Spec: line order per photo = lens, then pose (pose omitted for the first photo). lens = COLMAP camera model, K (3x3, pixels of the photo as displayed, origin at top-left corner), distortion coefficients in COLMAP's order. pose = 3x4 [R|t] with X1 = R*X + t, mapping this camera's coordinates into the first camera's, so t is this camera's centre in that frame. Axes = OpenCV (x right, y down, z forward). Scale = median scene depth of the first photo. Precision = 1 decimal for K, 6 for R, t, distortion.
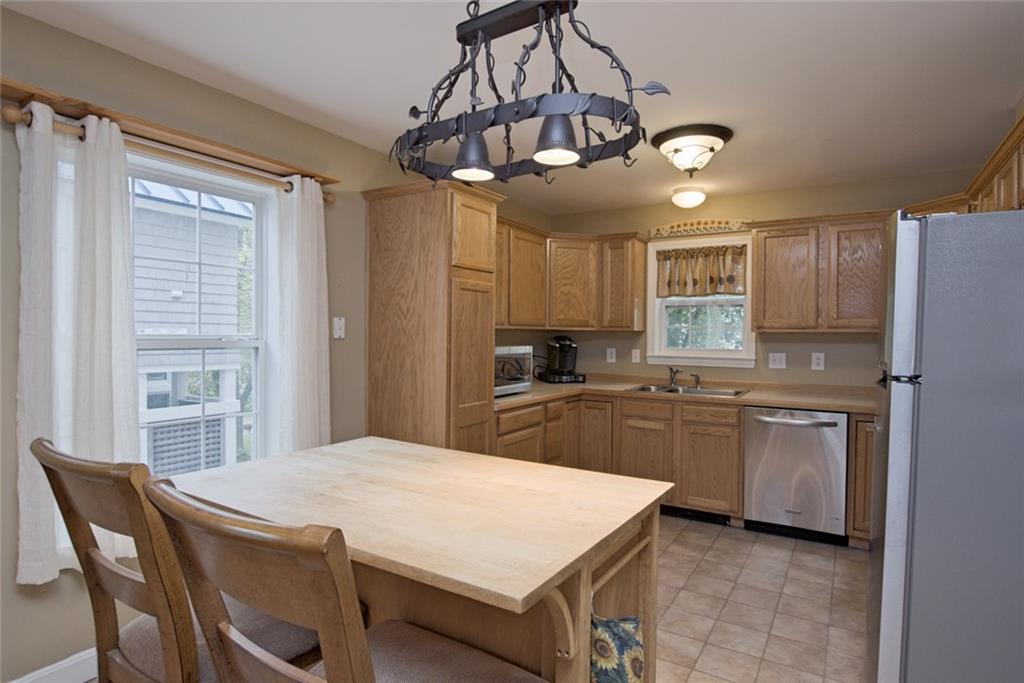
lens RADIAL K [[551.3, 0, 515.0], [0, 551.3, 342.1], [0, 0, 1]] dist [-0.021711, 0.002576]
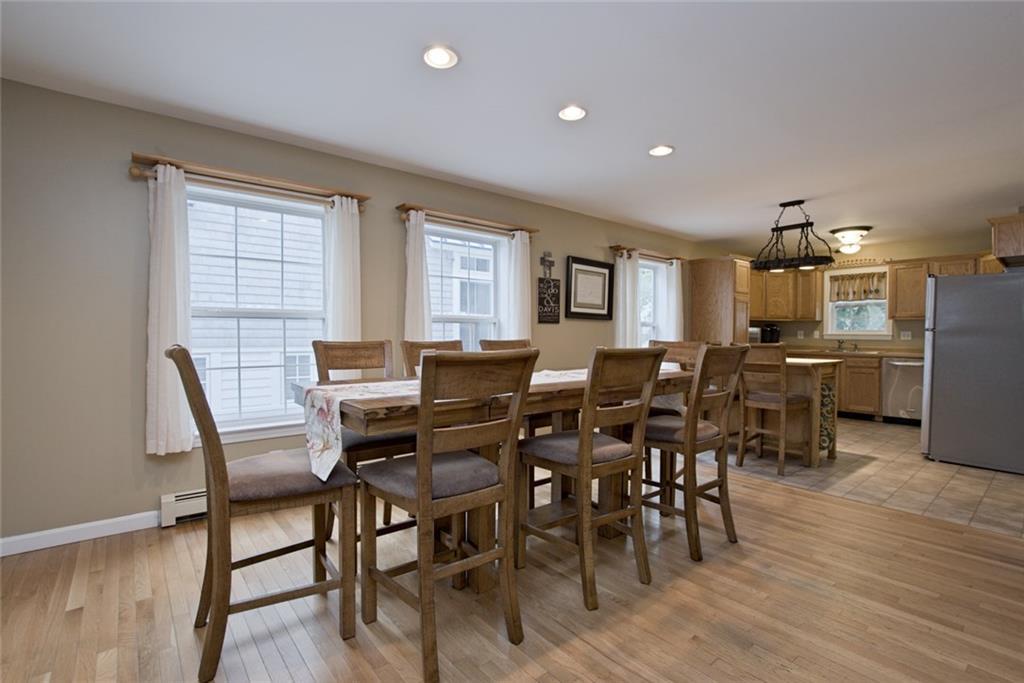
lens RADIAL K [[472.7, 0, 515.8], [0, 472.7, 342.0], [0, 0, 1]] dist [-0.027437, -0.000623]
pose [[0.948613, 0.000280, -0.316440, -0.356393], [0.000688, 0.999995, 0.002946, 0.068250], [0.316439, -0.003012, 0.948608, -1.177003]]
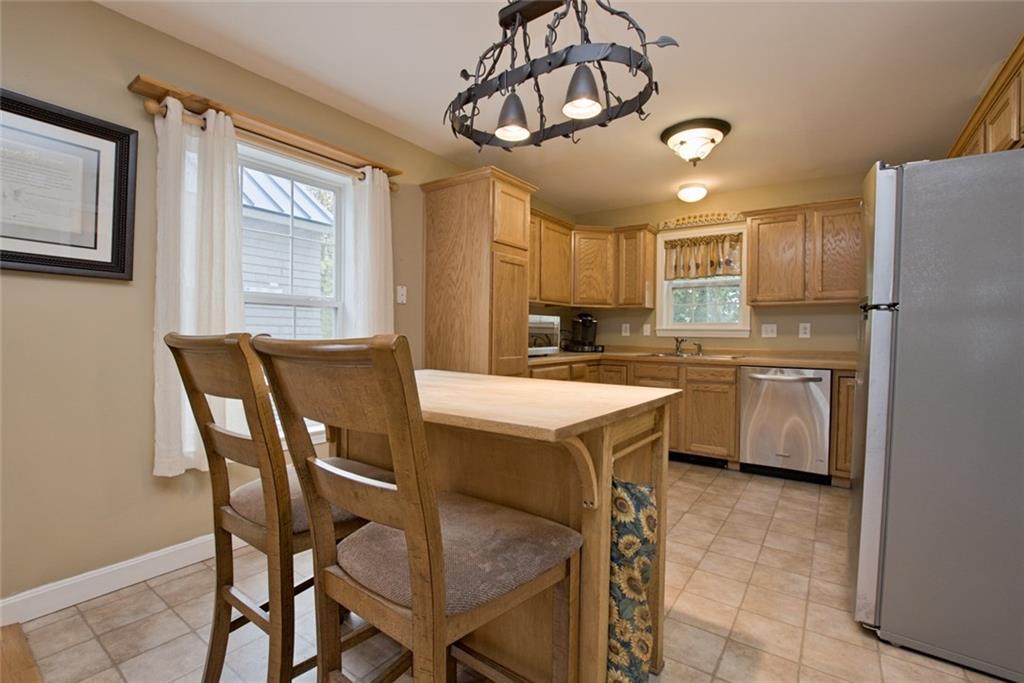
lens RADIAL K [[456.7, 0, 515.1], [0, 456.7, 341.6], [0, 0, 1]] dist [-0.035244, 0.006588]
pose [[0.998003, 0.001821, -0.063140, -0.003240], [-0.001693, 0.999996, 0.002075, 0.076529], [0.063144, -0.001964, 0.998003, 0.002483]]
